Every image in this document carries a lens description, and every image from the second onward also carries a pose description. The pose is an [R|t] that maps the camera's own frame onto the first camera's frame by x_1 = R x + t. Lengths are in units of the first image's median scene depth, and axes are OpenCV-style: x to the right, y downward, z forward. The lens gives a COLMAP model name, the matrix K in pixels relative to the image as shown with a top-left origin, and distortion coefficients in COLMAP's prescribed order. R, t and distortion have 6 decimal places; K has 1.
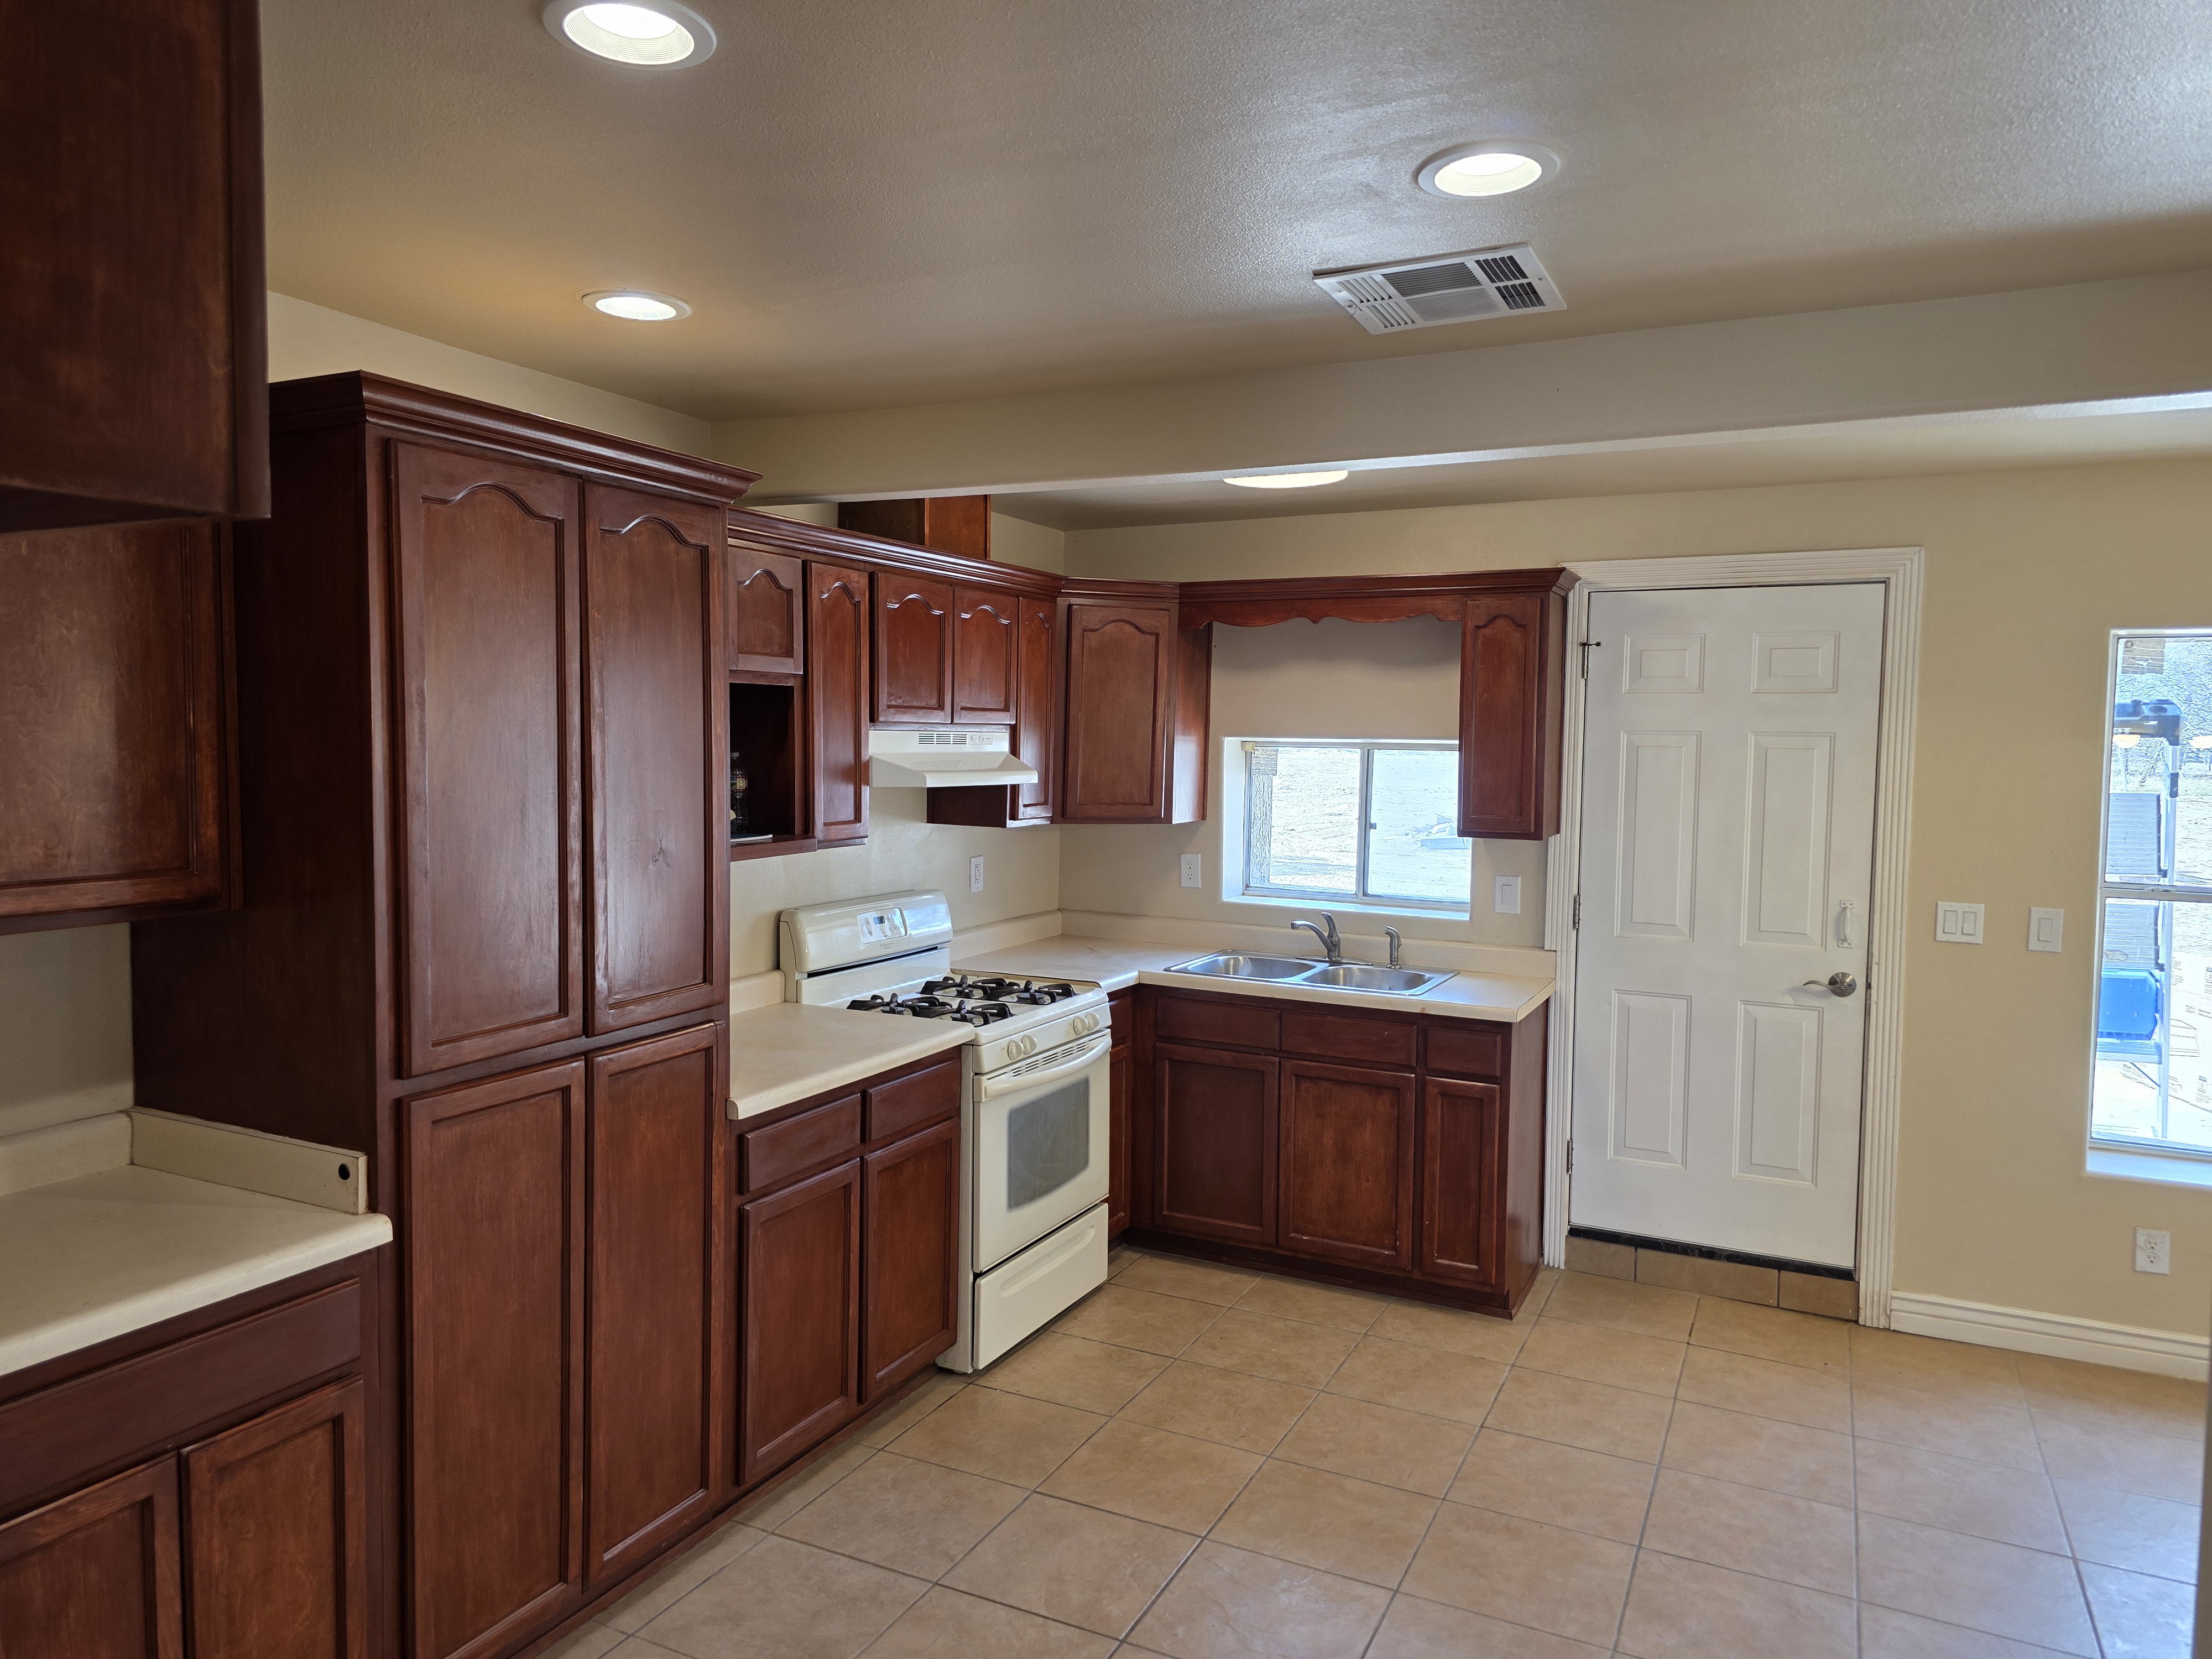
lens RADIAL K [[1485.7, 0, 1098.7], [0, 1485.7, 818.3], [0, 0, 1]] dist [0.058450, -0.052051]
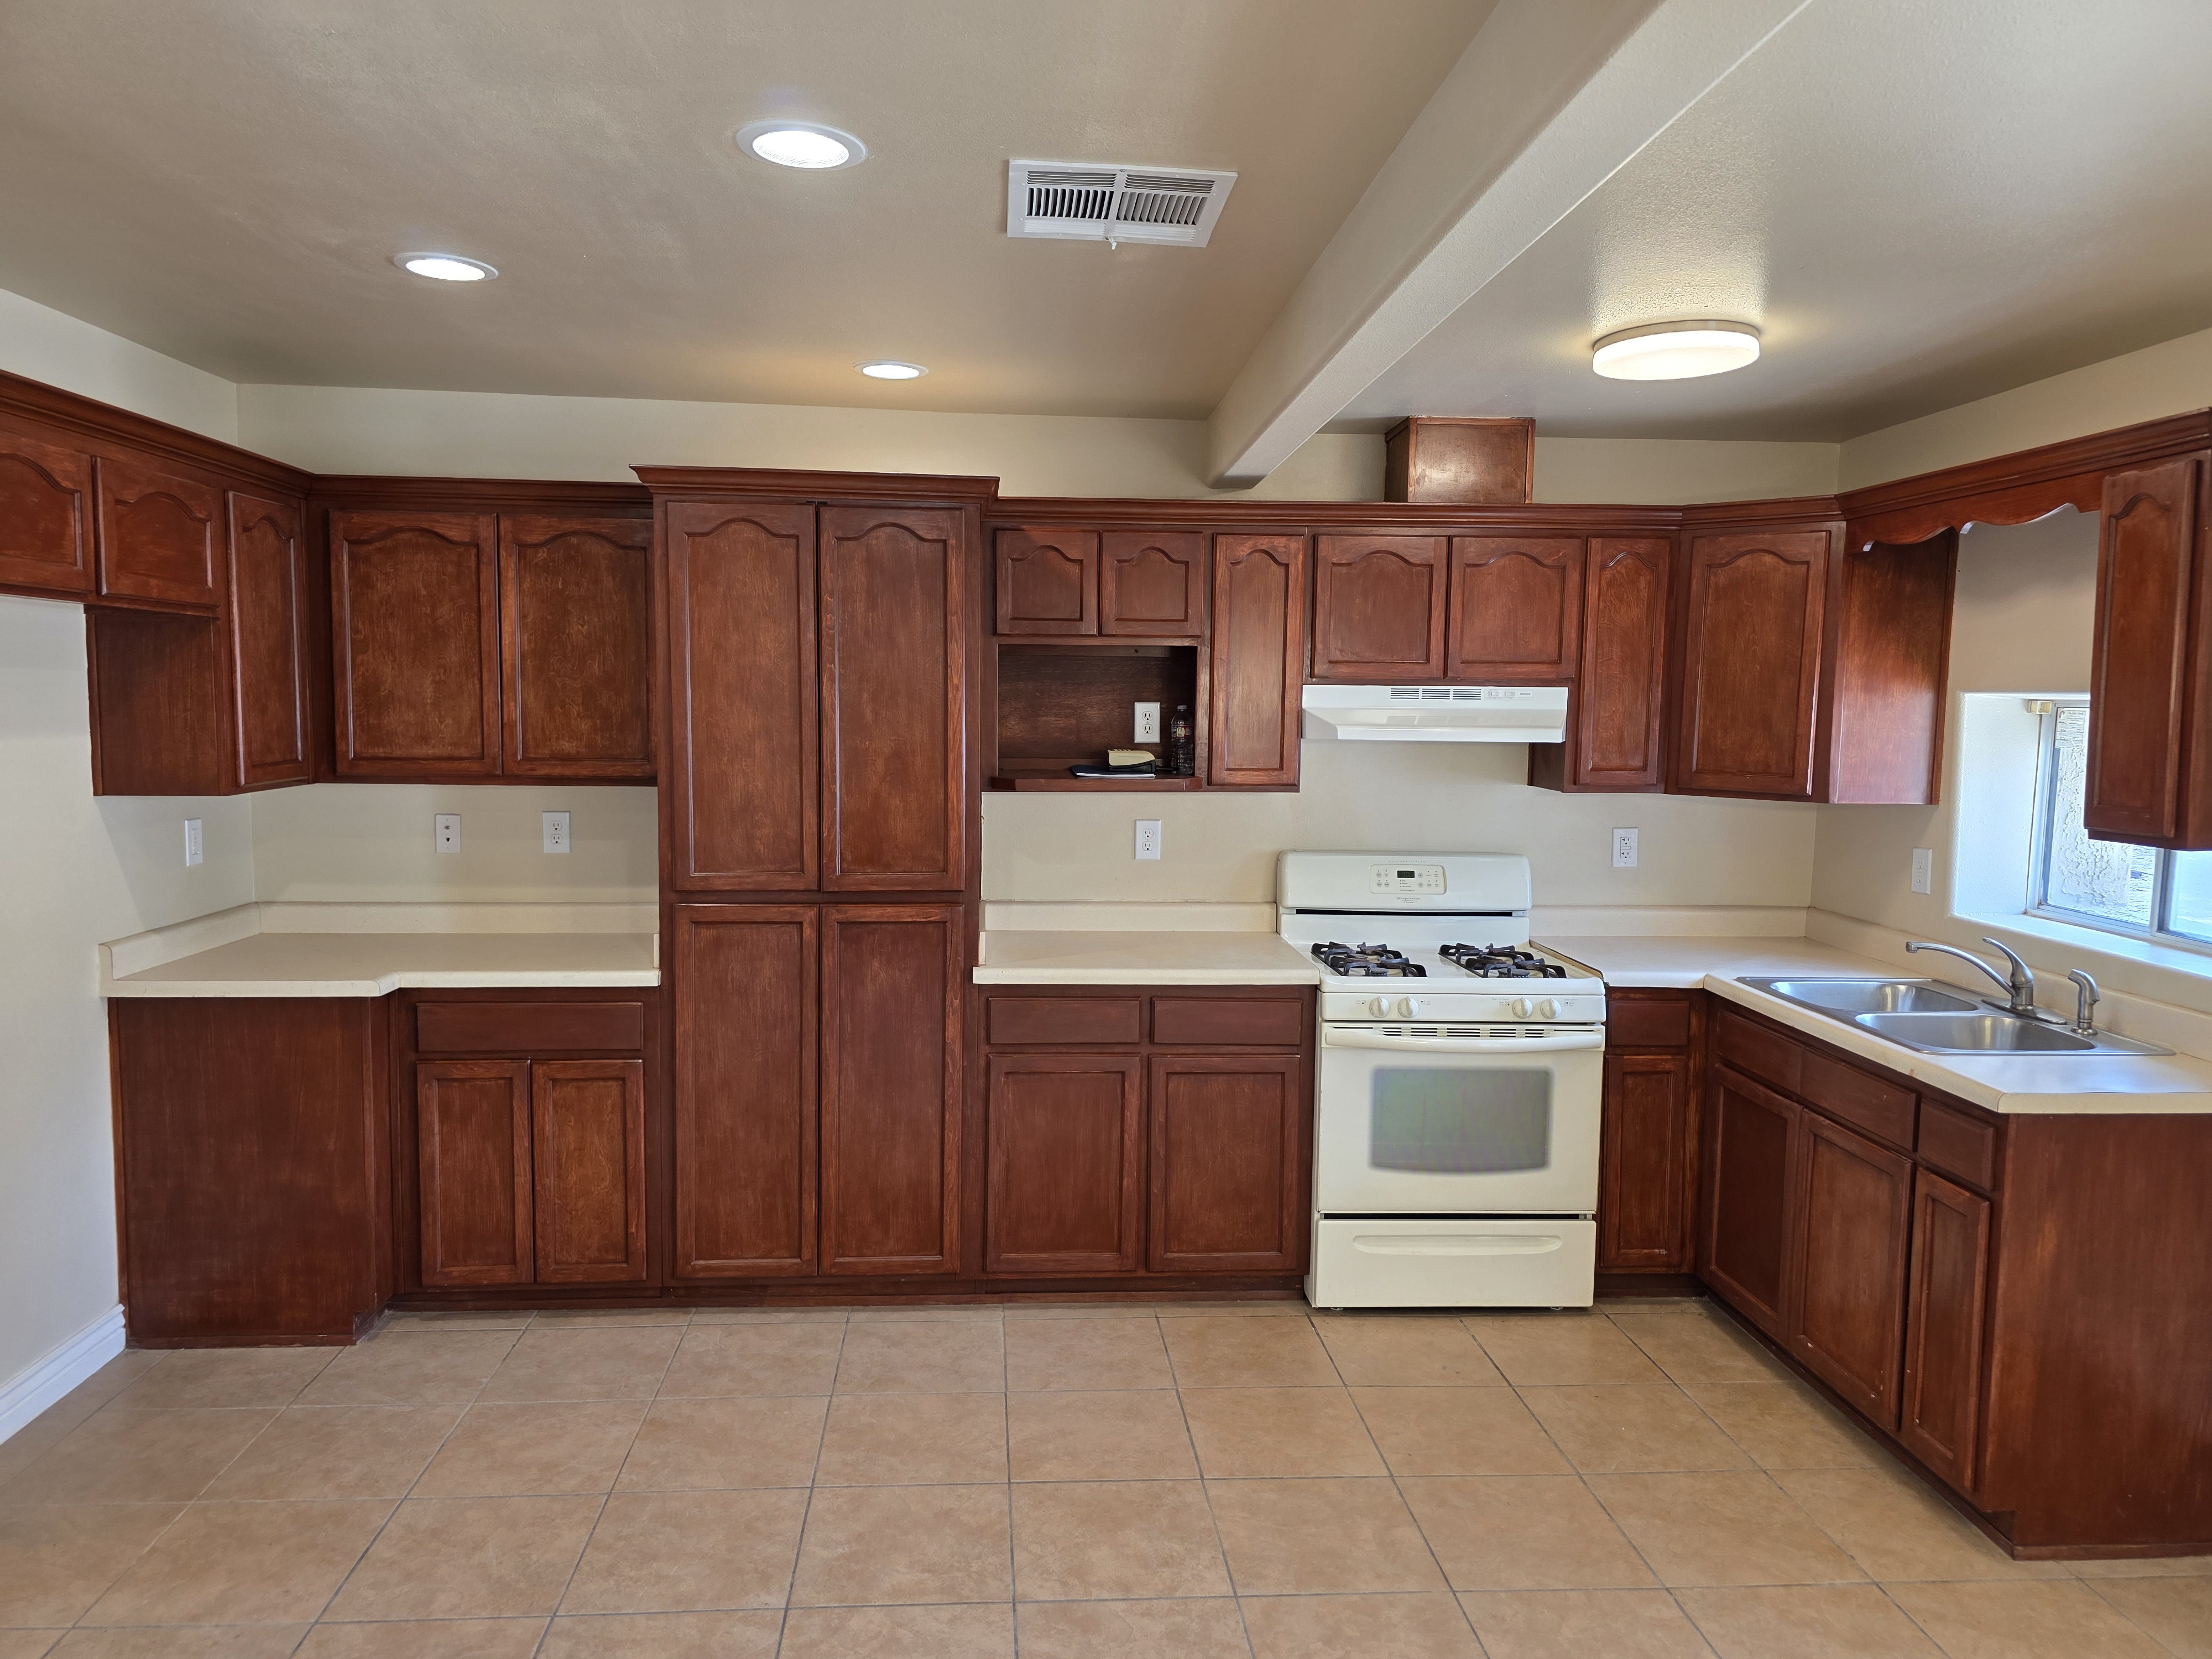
lens RADIAL K [[1485.7, 0, 1099.1], [0, 1485.7, 821.1], [0, 0, 1]] dist [0.058450, -0.052051]
pose [[0.513624, 0.064149, -0.855614, 0.705980], [-0.056003, 0.997581, 0.041175, 0.002139], [0.856186, 0.026769, 0.515974, 0.335752]]
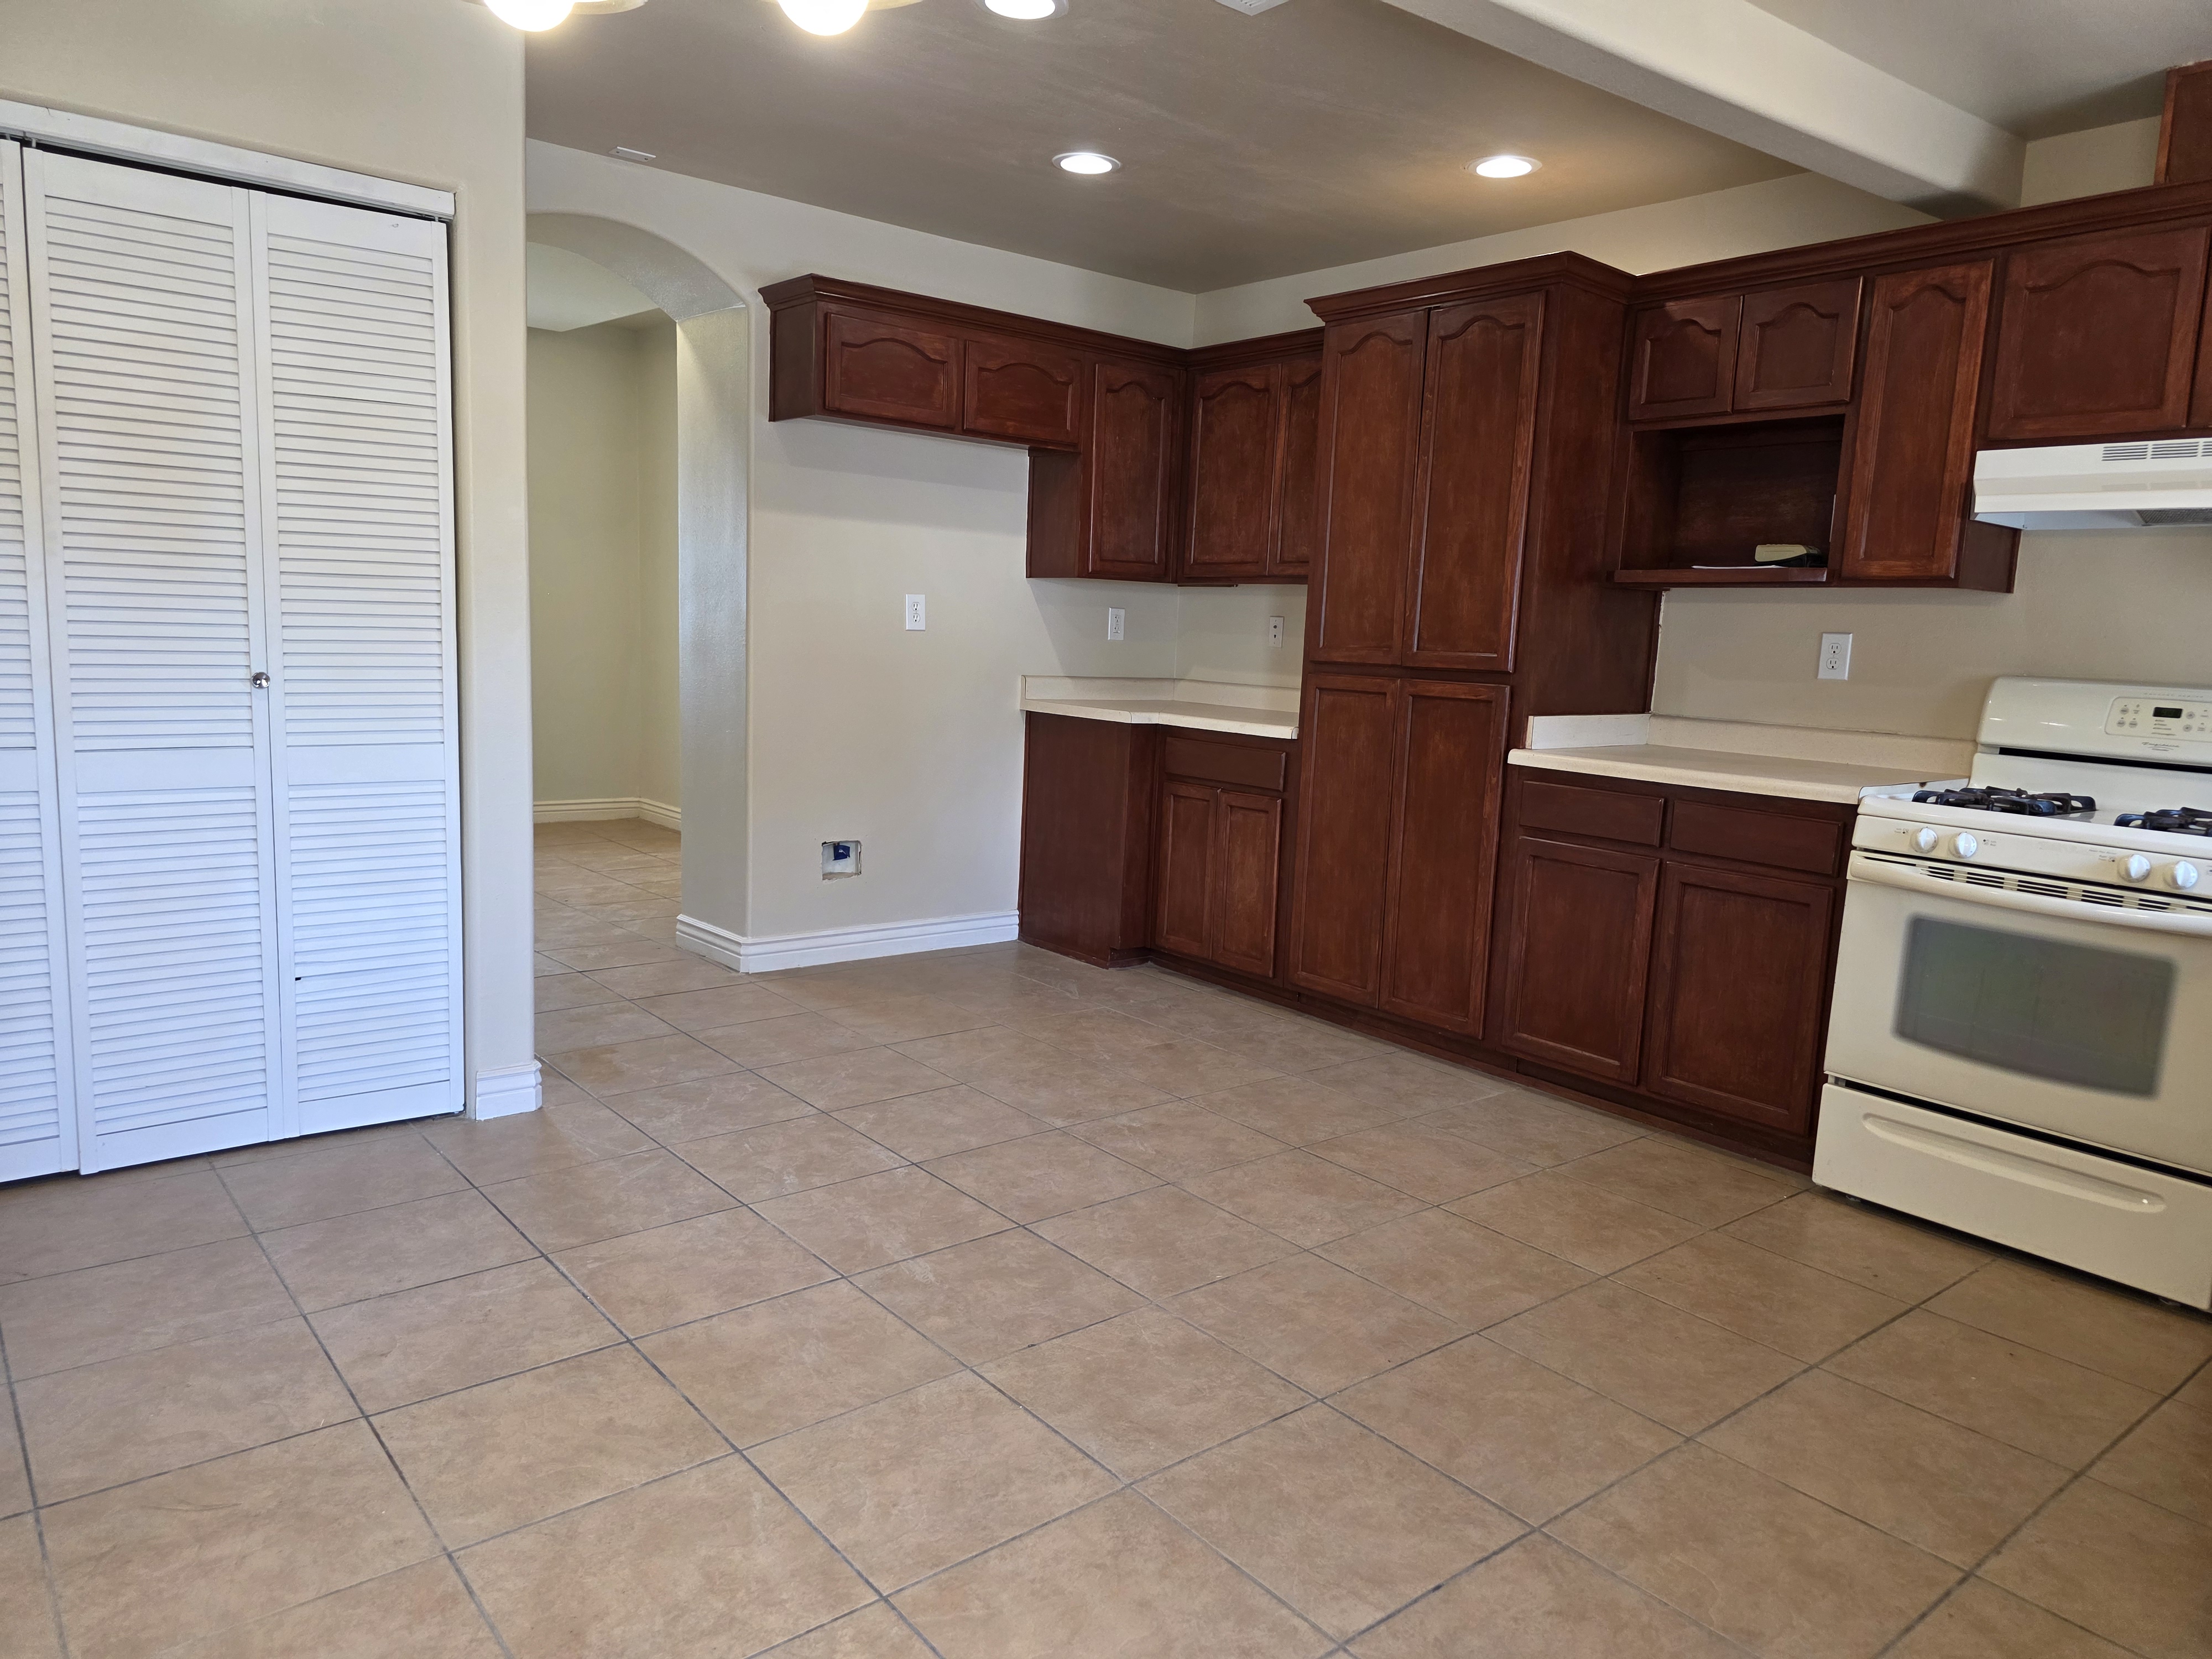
lens RADIAL K [[1485.7, 0, 1118.7], [0, 1485.7, 843.0], [0, 0, 1]] dist [0.058450, -0.052051]
pose [[-0.403270, 0.102295, -0.909346, 0.871238], [-0.101226, 0.982647, 0.155431, 0.078372], [0.909465, 0.154730, -0.385917, 0.946489]]
